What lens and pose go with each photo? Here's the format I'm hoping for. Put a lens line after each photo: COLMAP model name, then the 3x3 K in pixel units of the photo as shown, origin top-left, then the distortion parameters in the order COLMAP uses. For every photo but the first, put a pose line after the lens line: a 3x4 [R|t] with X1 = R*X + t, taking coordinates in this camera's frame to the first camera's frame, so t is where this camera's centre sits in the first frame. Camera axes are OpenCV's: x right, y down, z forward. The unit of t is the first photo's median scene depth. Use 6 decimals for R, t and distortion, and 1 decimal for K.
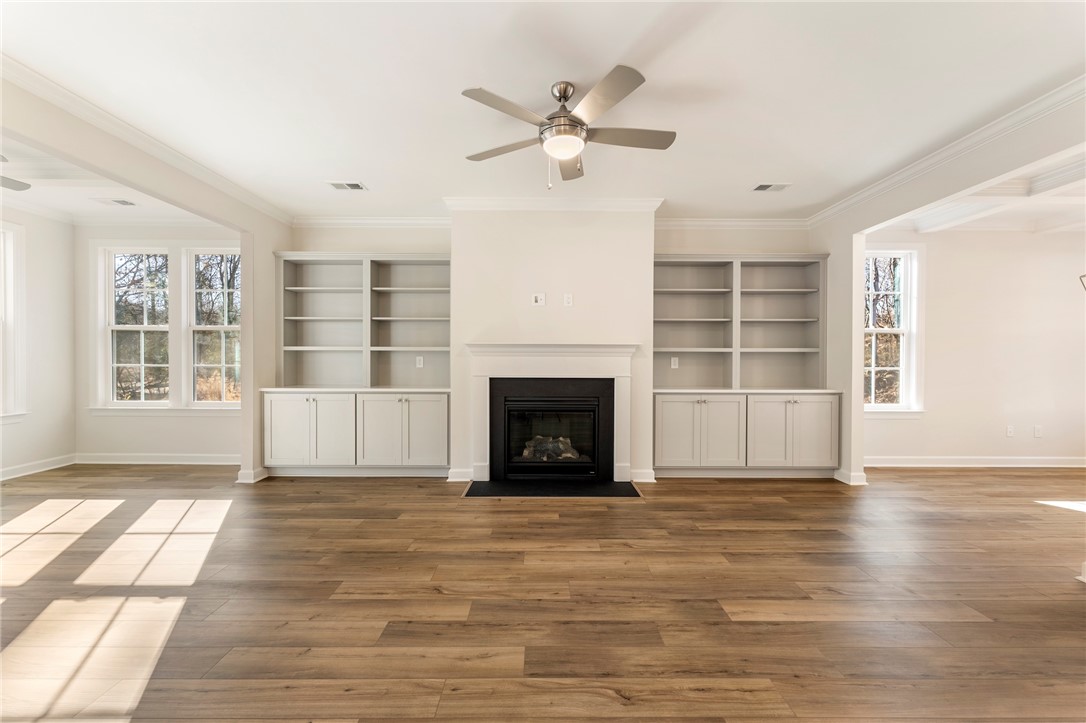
lens RADIAL K [[433.9, 0, 545.4], [0, 433.9, 360.8], [0, 0, 1]] dist [-0.000990, -0.000930]
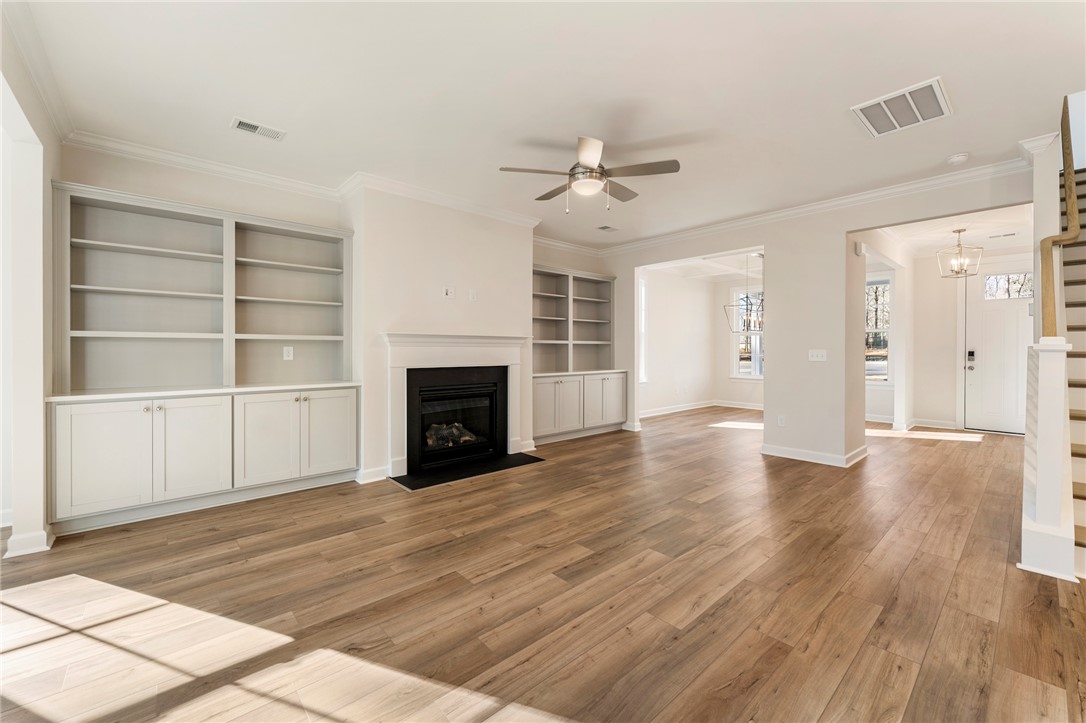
lens RADIAL K [[433.9, 0, 543.8], [0, 433.9, 350.9], [0, 0, 1]] dist [-0.000990, -0.000930]
pose [[0.750804, -0.004310, 0.660511, -0.541542], [0.005544, 0.999985, 0.000224, 0.000515], [-0.660502, 0.003493, 0.750816, 0.063163]]
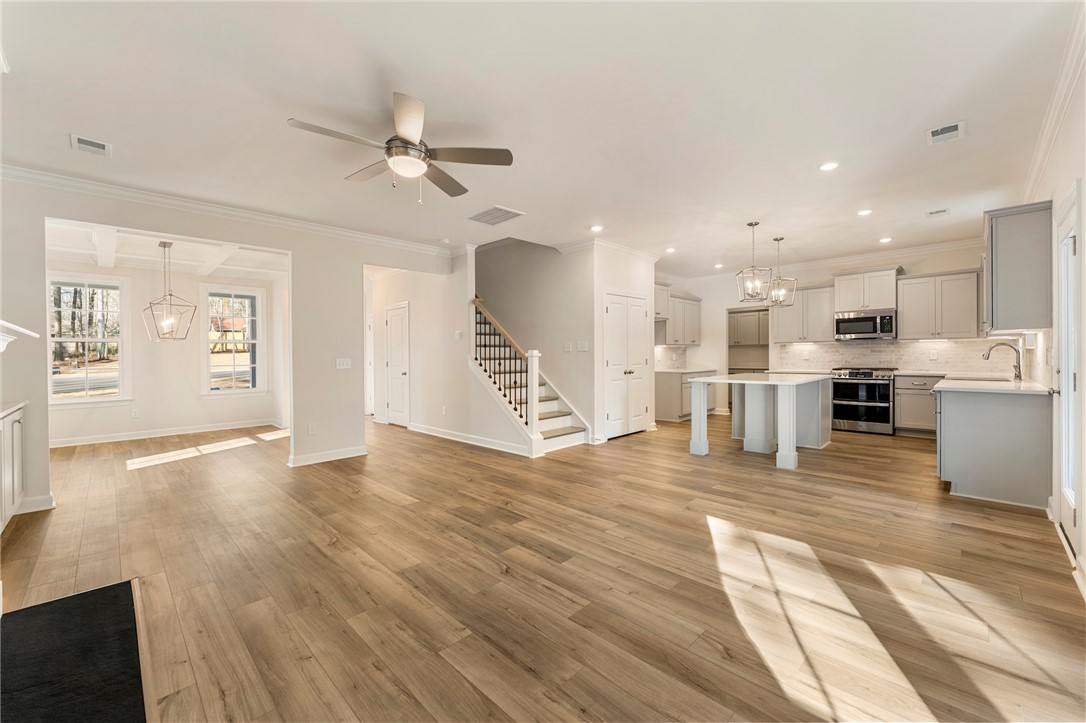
lens RADIAL K [[433.9, 0, 536.7], [0, 433.9, 361.5], [0, 0, 1]] dist [-0.000990, -0.000930]
pose [[-0.696270, -0.000974, 0.717779, -0.572815], [0.018742, 0.999633, 0.019537, -0.004465], [-0.717535, 0.027056, -0.695996, 0.900915]]
